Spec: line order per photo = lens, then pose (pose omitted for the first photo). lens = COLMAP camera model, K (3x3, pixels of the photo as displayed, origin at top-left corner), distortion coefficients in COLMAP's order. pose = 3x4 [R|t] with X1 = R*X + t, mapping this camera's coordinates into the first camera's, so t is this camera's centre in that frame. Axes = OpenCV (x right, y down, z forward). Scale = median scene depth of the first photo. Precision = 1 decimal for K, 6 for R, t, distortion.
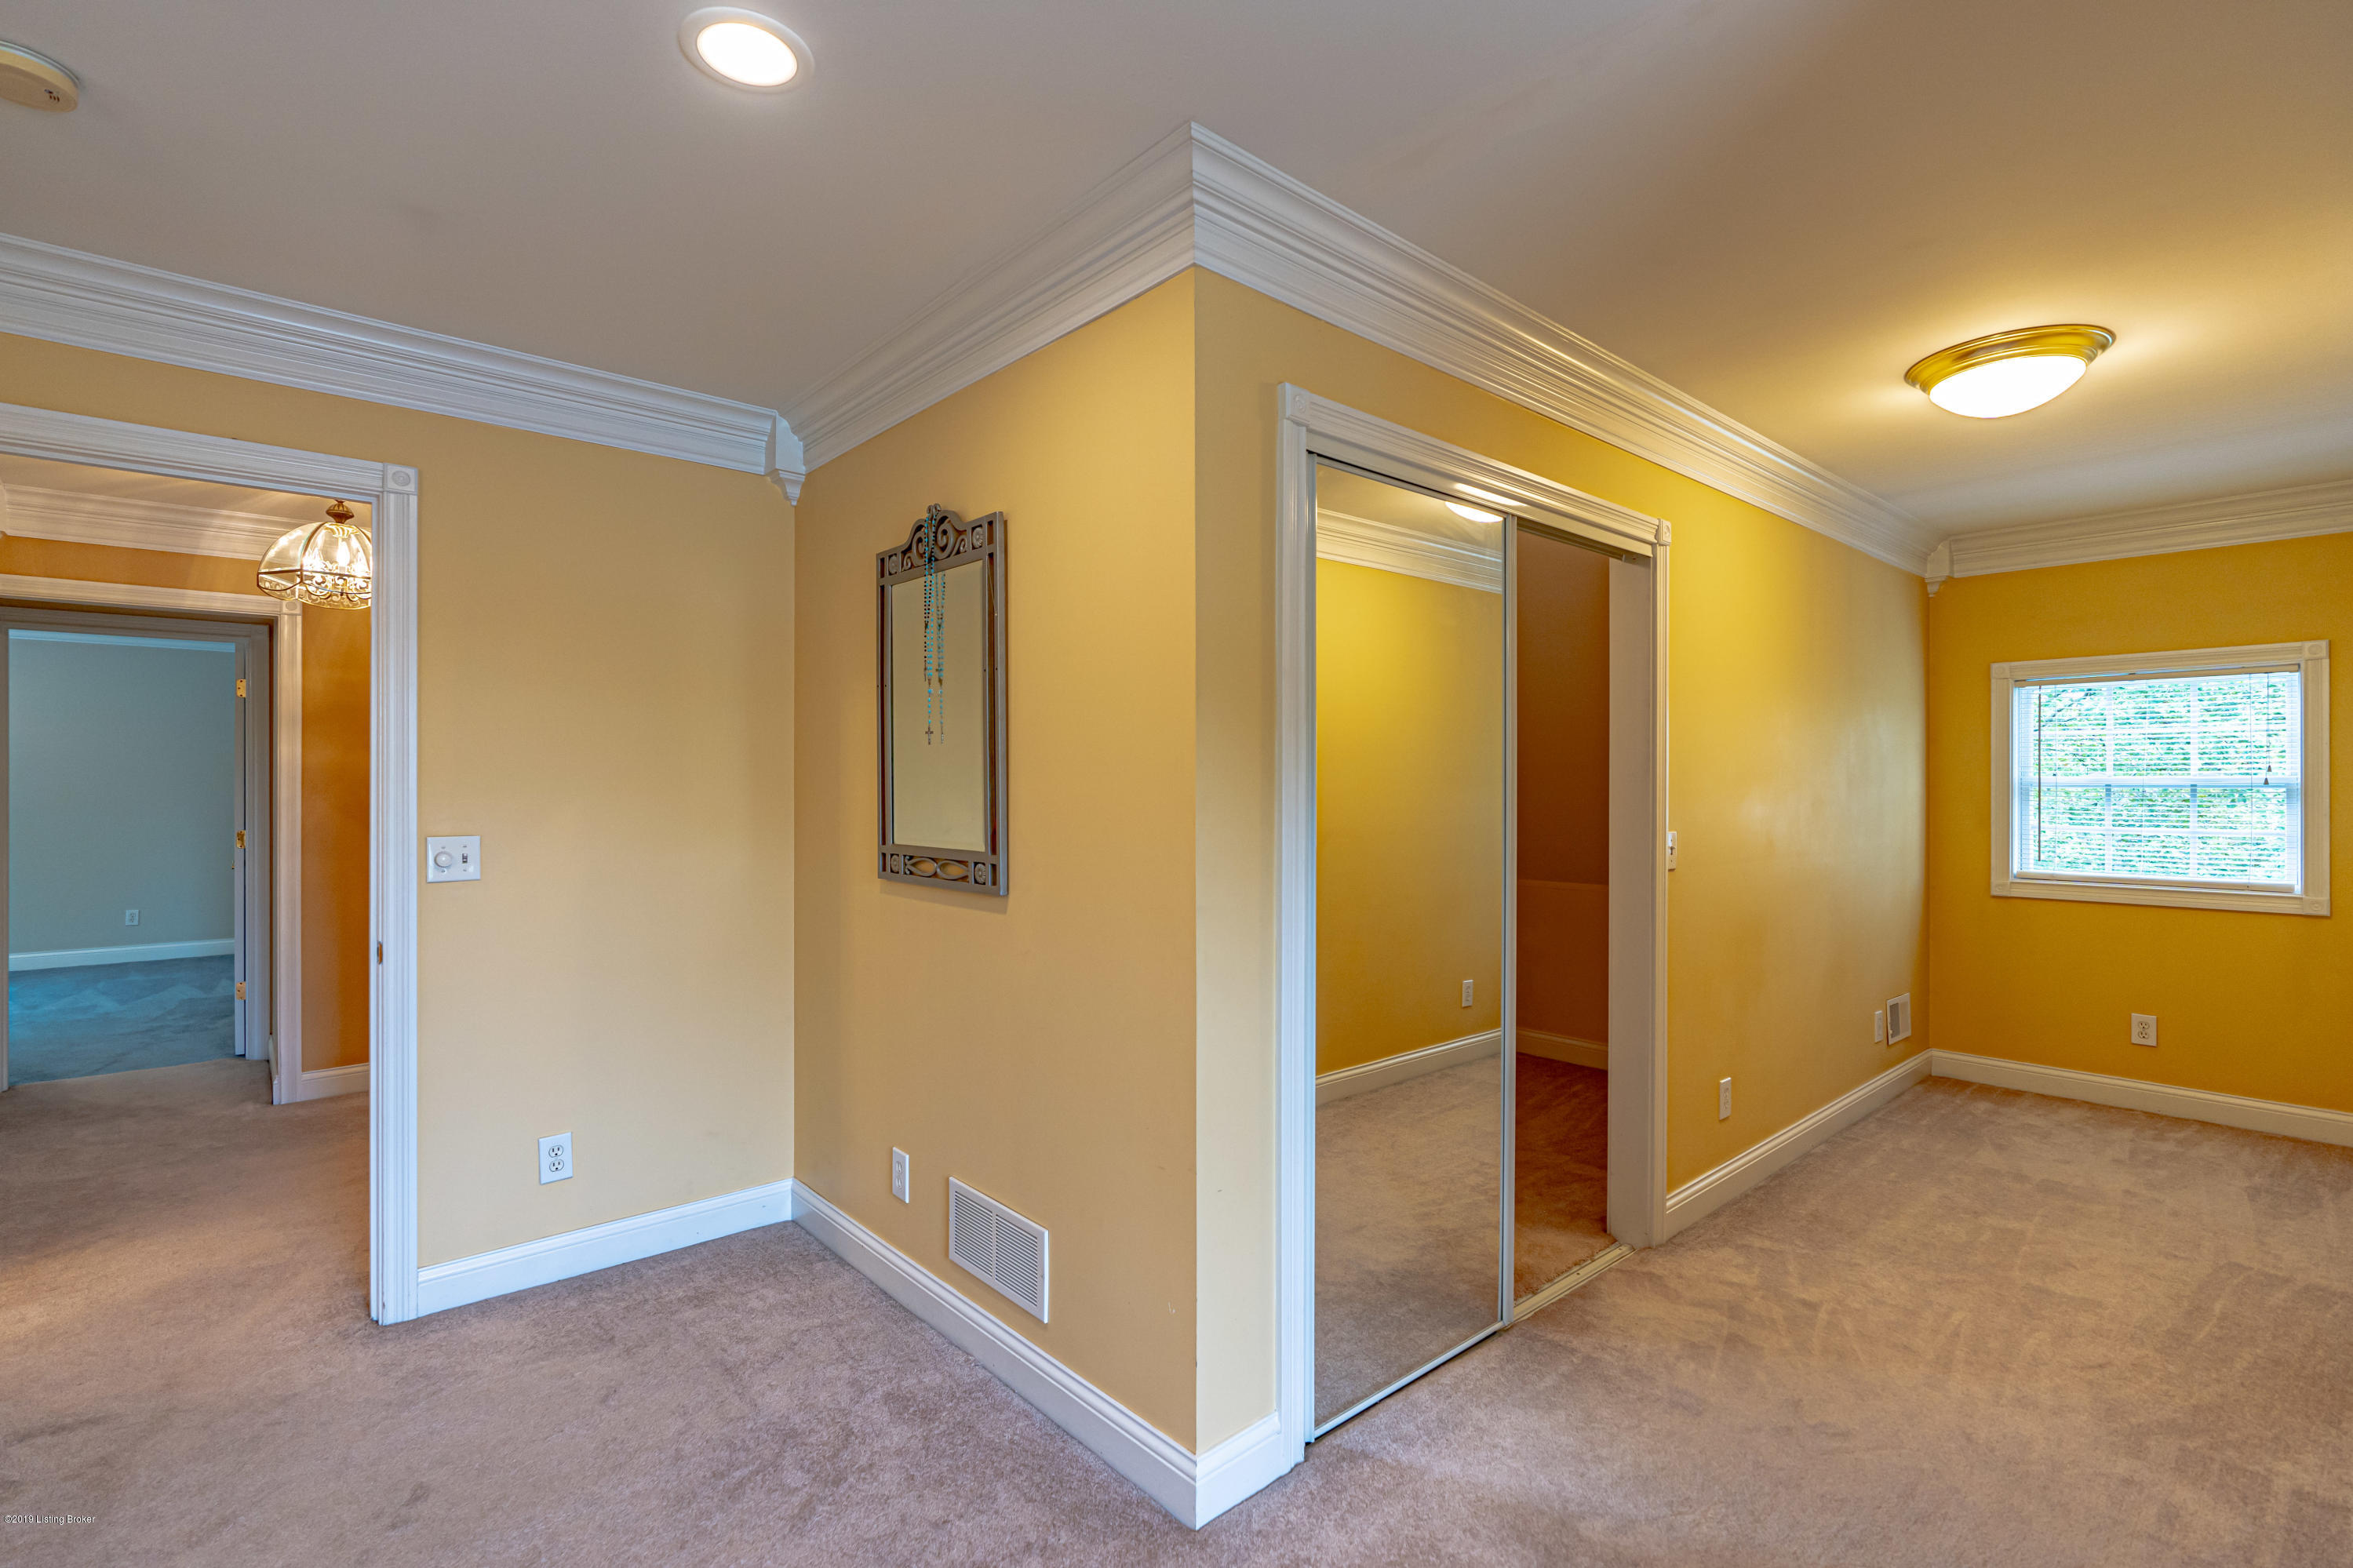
lens RADIAL K [[1077.3, 0, 1166.2], [0, 1077.3, 787.0], [0, 0, 1]] dist [-0.006533, 0.001908]
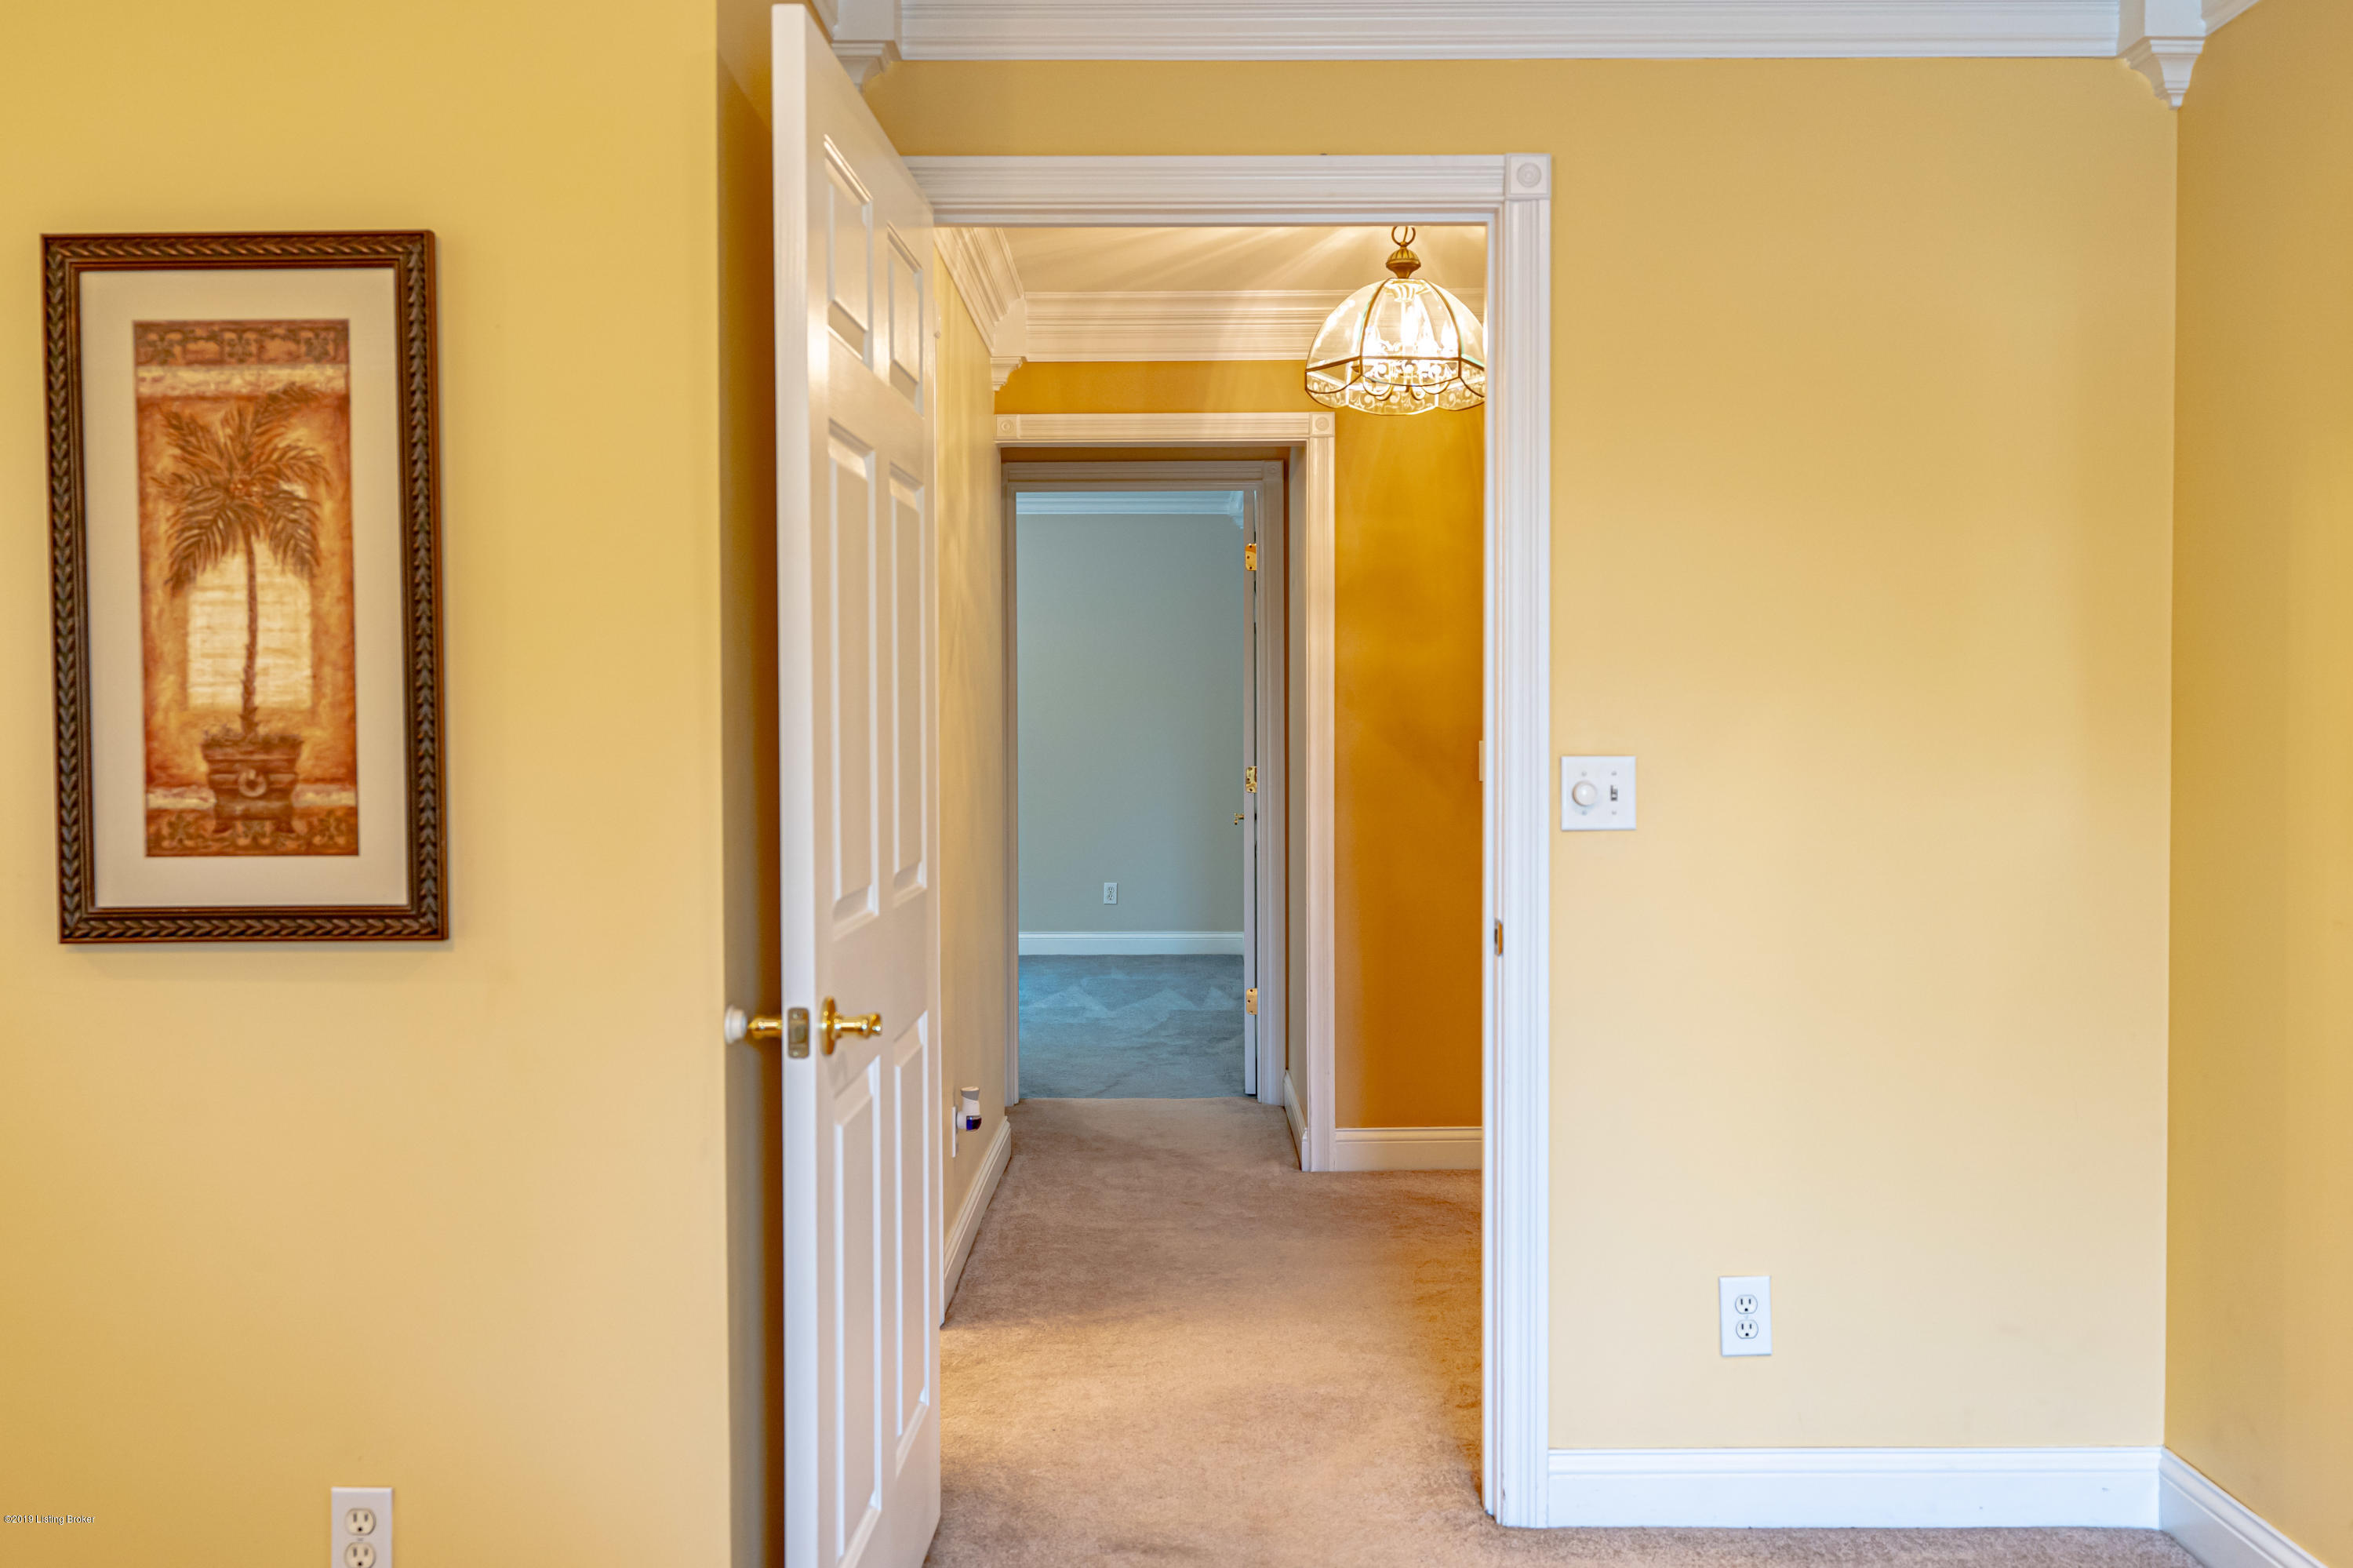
lens RADIAL K [[2056.6, 0, 1173.3], [0, 2056.6, 779.8], [0, 0, 1]] dist [0.002182, 0.009340]
pose [[0.755643, 0.014876, -0.654815, -0.106035], [0.002619, 0.999665, 0.025733, 0.036240], [0.654978, -0.021160, 0.755351, -0.044105]]
